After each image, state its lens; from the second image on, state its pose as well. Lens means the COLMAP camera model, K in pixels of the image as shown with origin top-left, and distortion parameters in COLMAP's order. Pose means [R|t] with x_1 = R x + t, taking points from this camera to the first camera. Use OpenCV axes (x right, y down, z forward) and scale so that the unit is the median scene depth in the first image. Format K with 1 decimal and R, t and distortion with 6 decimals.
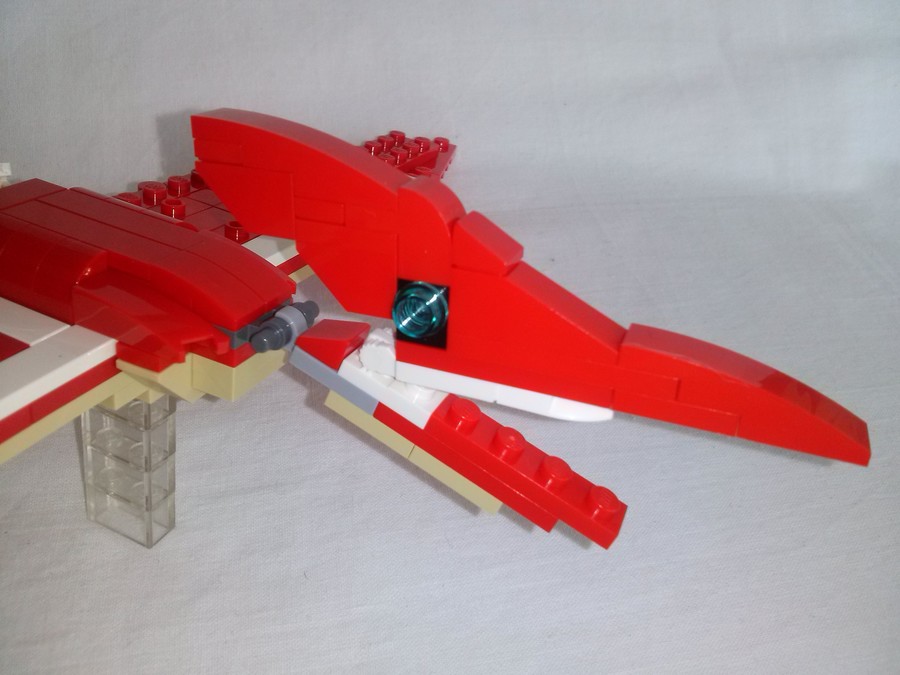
lens RADIAL K [[810.1, 0, 449.0], [0, 810.1, 323.3], [0, 0, 1]] dist [0.024099, -0.148180]
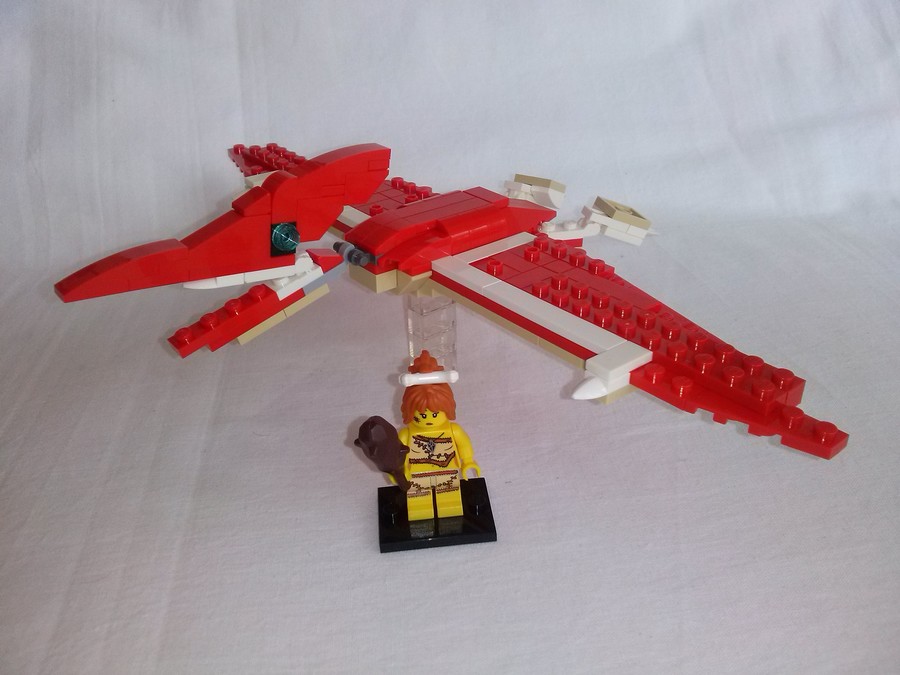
lens RADIAL K [[810.1, 0, 449.0], [0, 810.1, 323.3], [0, 0, 1]] dist [0.024099, -0.148180]
pose [[0.678255, 0.124678, -0.724172, 1.190719], [-0.143676, 0.988980, 0.035703, 0.055197], [0.720644, 0.079830, 0.688694, -0.451037]]
